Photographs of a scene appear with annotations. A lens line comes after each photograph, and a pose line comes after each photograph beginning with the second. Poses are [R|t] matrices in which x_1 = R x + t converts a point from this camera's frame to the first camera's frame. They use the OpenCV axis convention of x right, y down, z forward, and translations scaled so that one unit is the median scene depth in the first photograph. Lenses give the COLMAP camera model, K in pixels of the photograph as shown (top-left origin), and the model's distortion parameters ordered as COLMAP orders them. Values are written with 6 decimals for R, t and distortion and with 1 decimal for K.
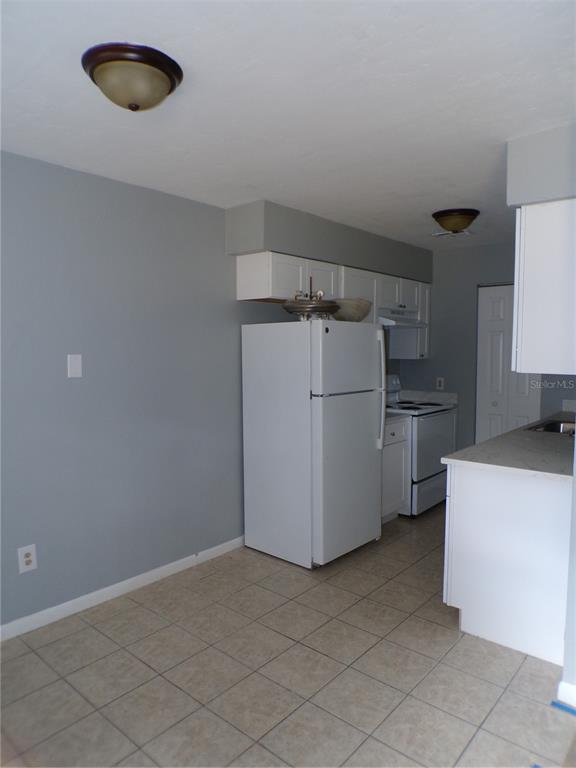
lens RADIAL K [[521.8, 0, 288.0], [0, 521.8, 384.0], [0, 0, 1]] dist [-0.031050, 0.002701]
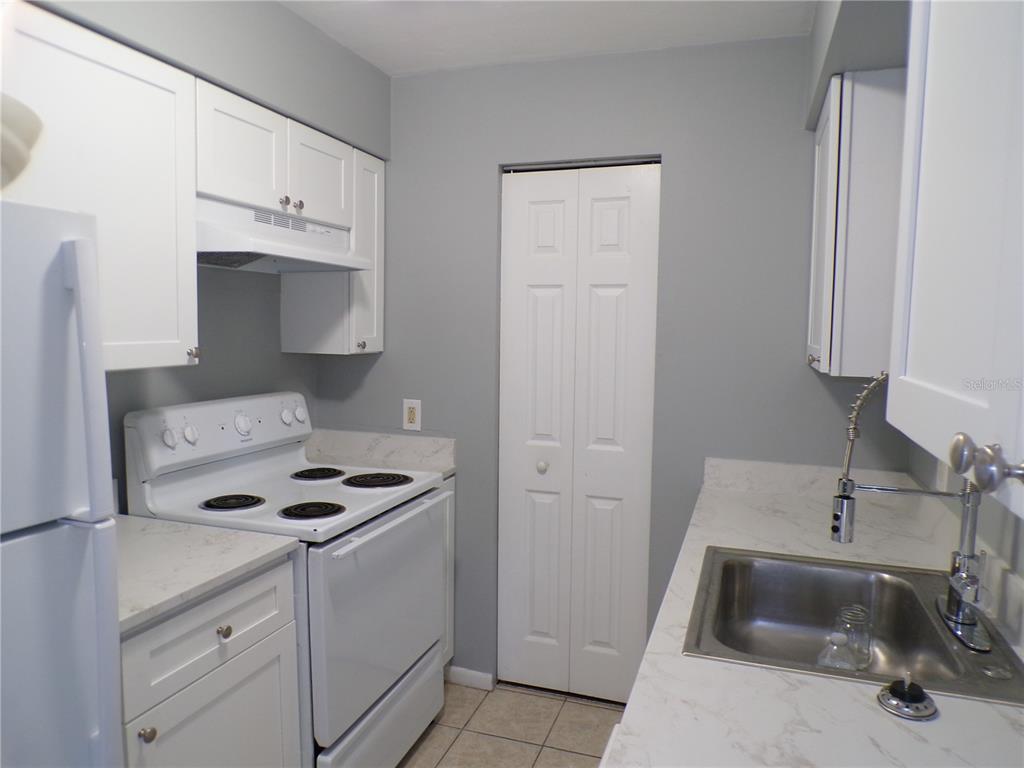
lens RADIAL K [[695.7, 0, 512.0], [0, 695.7, 384.0], [0, 0, 1]] dist [-0.031050, 0.002701]
pose [[0.923327, -0.006265, 0.383962, 0.157799], [0.004879, 0.999978, 0.004582, -0.027199], [-0.383983, -0.002357, 0.923337, 0.473778]]
